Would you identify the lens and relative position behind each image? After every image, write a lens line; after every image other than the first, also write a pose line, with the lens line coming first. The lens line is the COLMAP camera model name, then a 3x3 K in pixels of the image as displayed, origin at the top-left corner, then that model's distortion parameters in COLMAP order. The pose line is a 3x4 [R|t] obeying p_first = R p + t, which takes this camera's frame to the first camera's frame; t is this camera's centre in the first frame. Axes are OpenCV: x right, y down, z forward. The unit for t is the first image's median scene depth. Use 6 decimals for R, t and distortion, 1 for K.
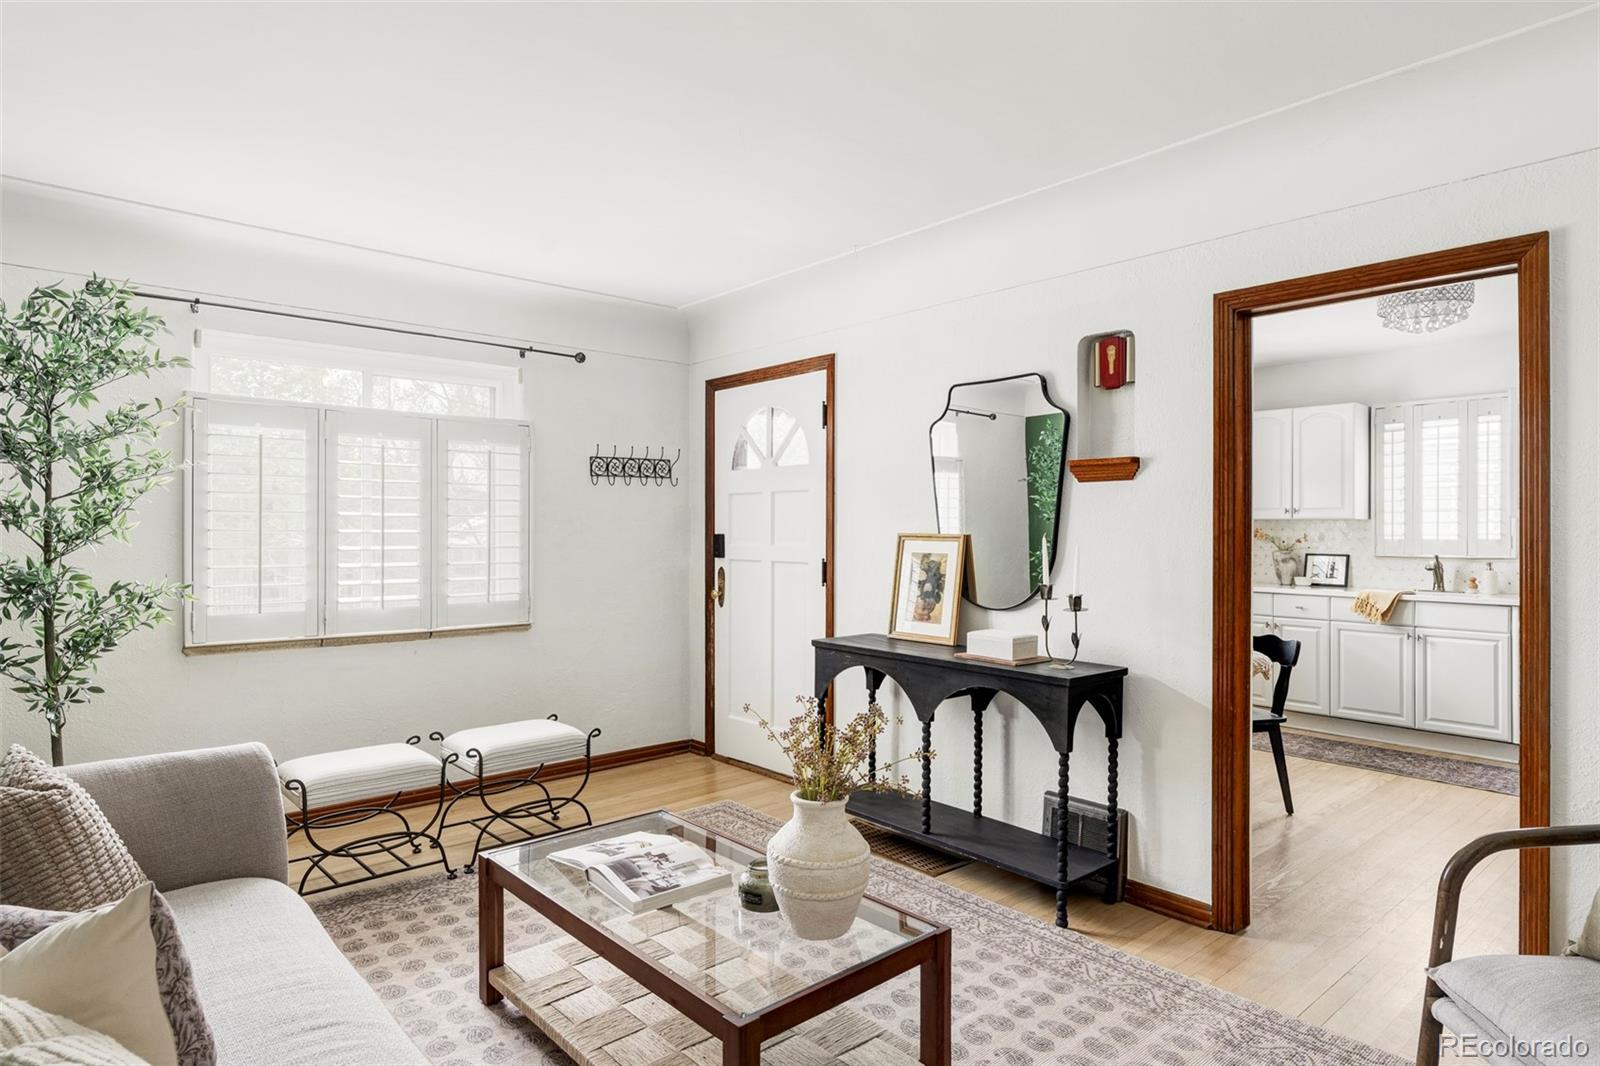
lens RADIAL K [[885.5, 0, 800.0], [0, 885.5, 533.0], [0, 0, 1]] dist [-0.003759, 0.000254]
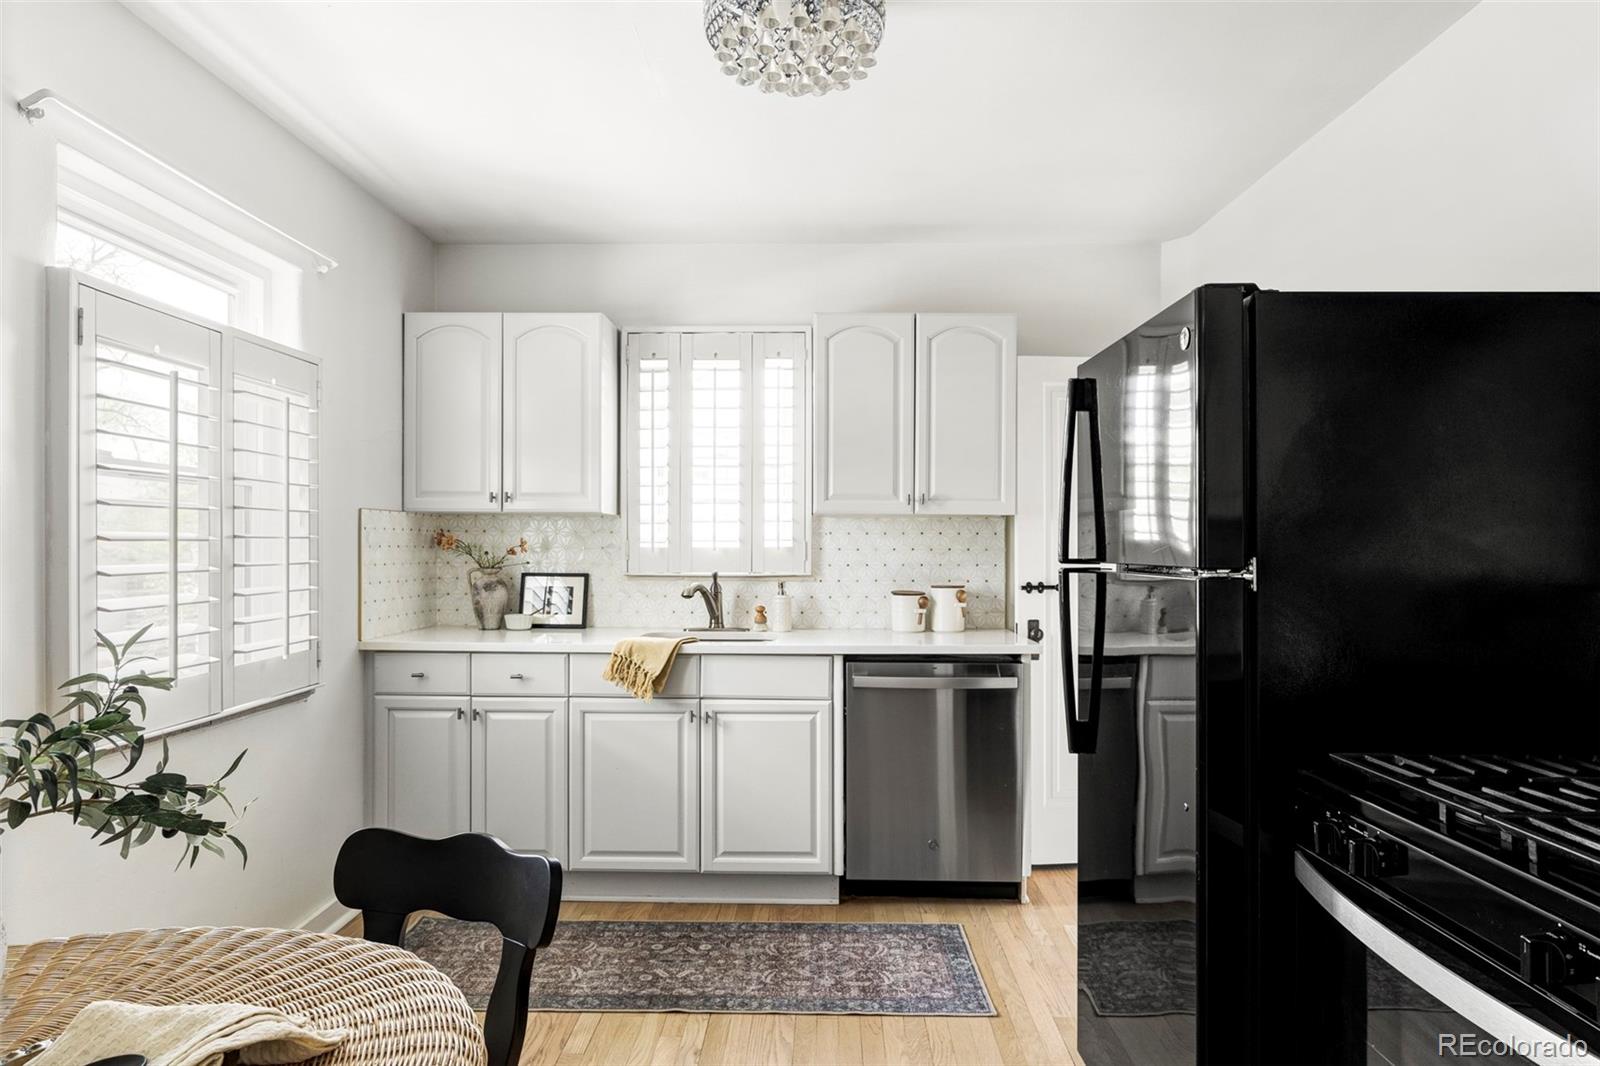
lens RADIAL K [[919.6, 0, 800.7], [0, 919.6, 545.2], [0, 0, 1]] dist [-0.000855, -0.000162]
pose [[0.664622, -0.003731, 0.747170, 0.267089], [-0.000378, 0.999986, 0.005329, 0.001899], [-0.747179, -0.003825, 0.664611, 0.509239]]
